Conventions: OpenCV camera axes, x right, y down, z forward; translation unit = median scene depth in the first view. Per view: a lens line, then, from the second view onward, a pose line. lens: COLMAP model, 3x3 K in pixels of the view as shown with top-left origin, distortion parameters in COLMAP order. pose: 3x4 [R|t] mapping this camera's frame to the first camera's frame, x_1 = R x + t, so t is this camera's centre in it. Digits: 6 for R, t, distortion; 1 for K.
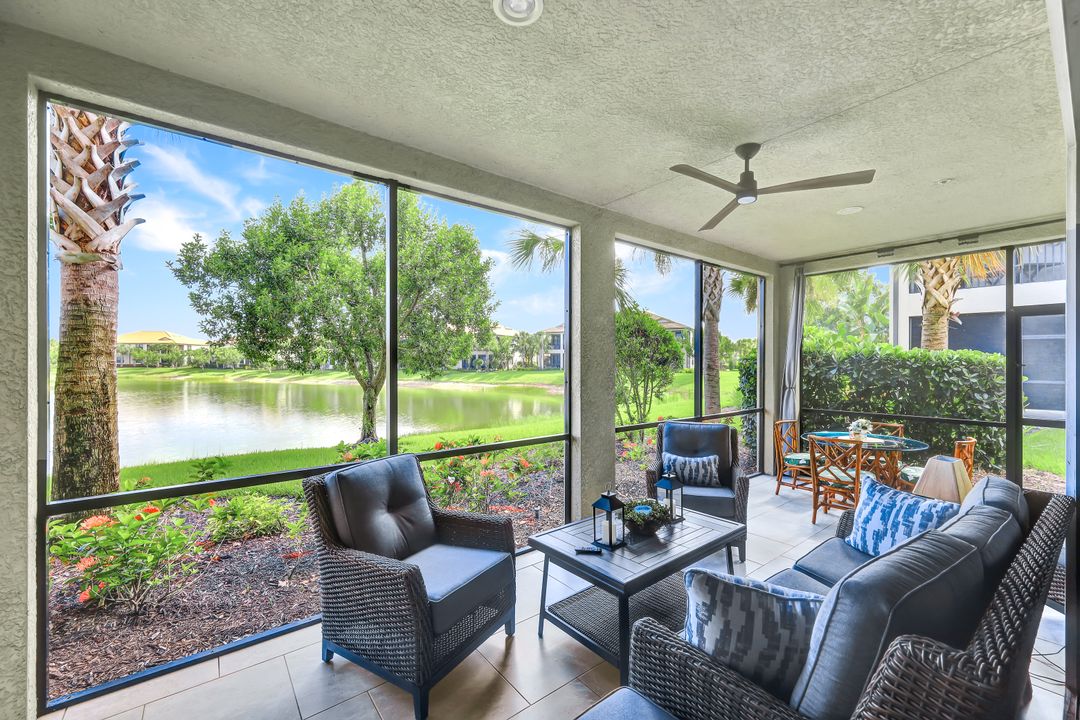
lens RADIAL K [[438.1, 0, 531.8], [0, 438.1, 353.1], [0, 0, 1]] dist [0.000138, 0.000710]
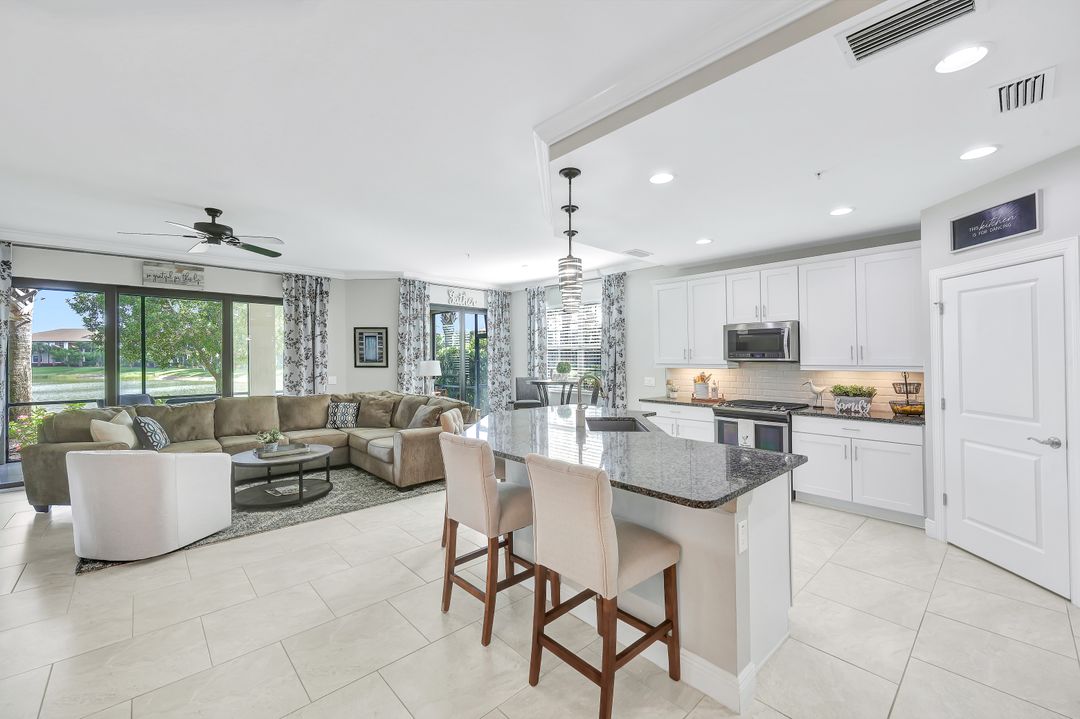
lens RADIAL K [[438.1, 0, 541.2], [0, 438.1, 352.4], [0, 0, 1]] dist [0.000138, 0.000710]
pose [[0.994993, -0.002024, 0.099928, 0.737434], [0.001614, 0.999990, 0.004184, -0.015812], [-0.099936, -0.004002, 0.994986, -0.773264]]
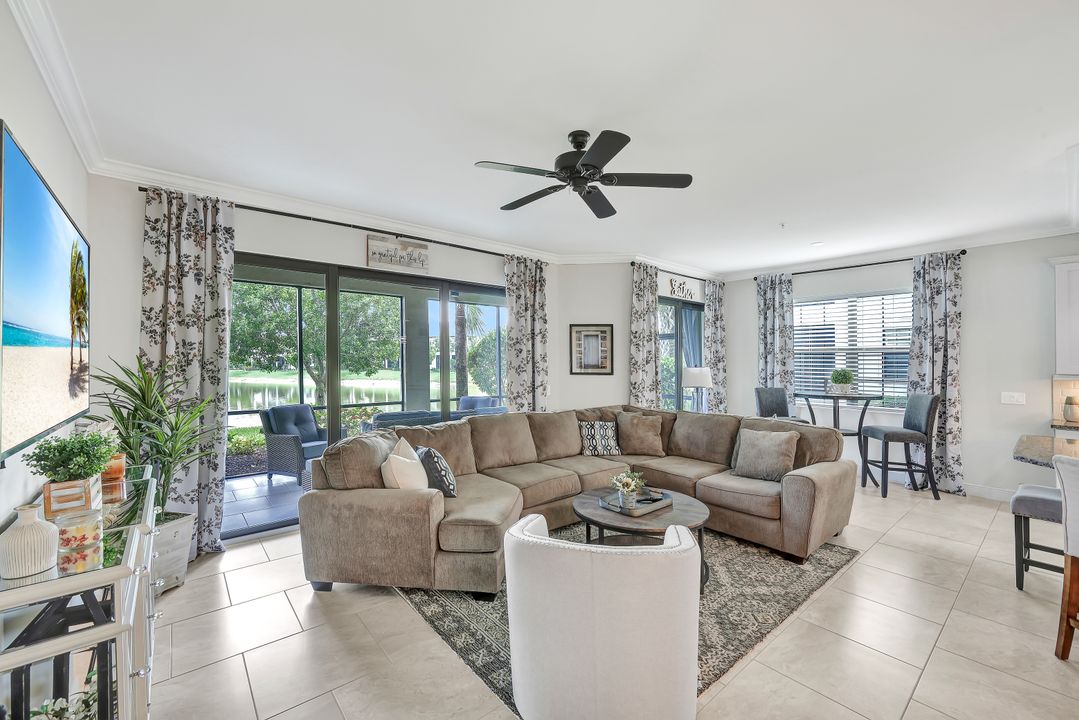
lens RADIAL K [[437.7, 0, 537.9], [0, 437.7, 359.7], [0, 0, 1]] dist [0.000138, 0.000710]
pose [[0.998800, 0.002701, 0.048898, 0.320346], [-0.003319, 0.999915, 0.012571, -0.014976], [-0.048860, -0.012718, 0.998725, -0.532916]]
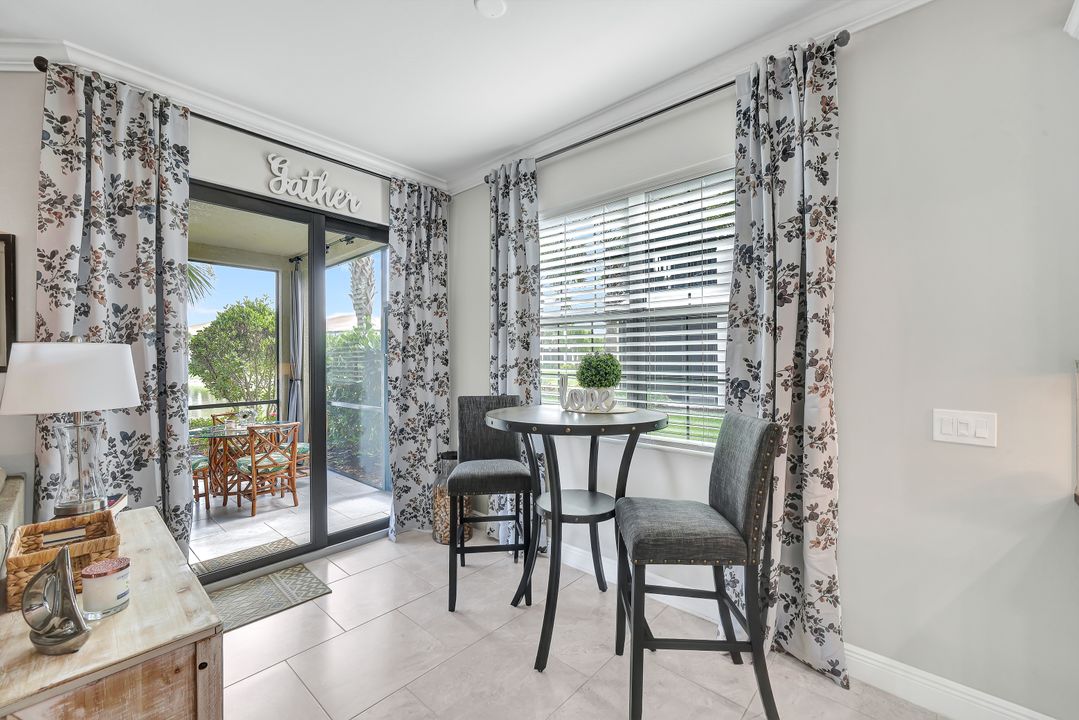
lens RADIAL K [[437.7, 0, 542.1], [0, 437.7, 357.4], [0, 0, 1]] dist [0.000138, 0.000710]
pose [[0.980387, -0.000925, 0.197080, 0.778503], [-0.002044, 0.999887, 0.014862, 0.007537], [-0.197071, -0.014974, 0.980275, -0.113692]]
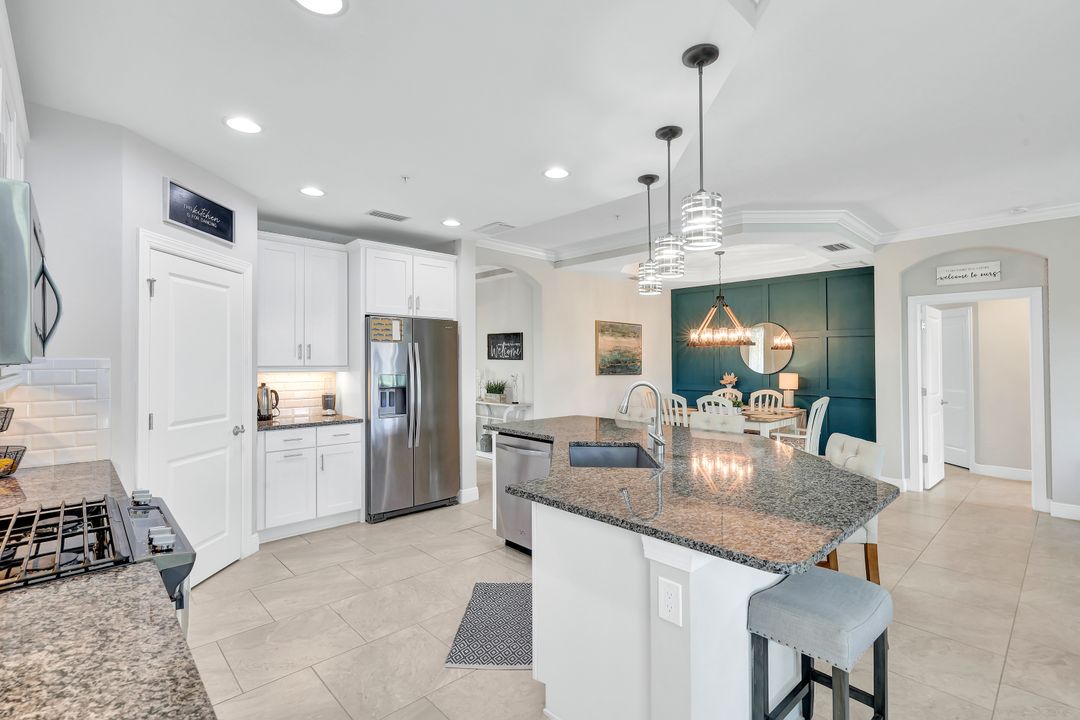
lens RADIAL K [[497.6, 0, 535.4], [0, 497.6, 355.6], [0, 0, 1]] dist [0.001725, 0.000126]
pose [[-0.993072, -0.004584, -0.117414, 0.965271], [-0.001561, 0.999665, -0.025830, -0.000488], [0.117493, -0.025468, -0.992747, 0.055063]]
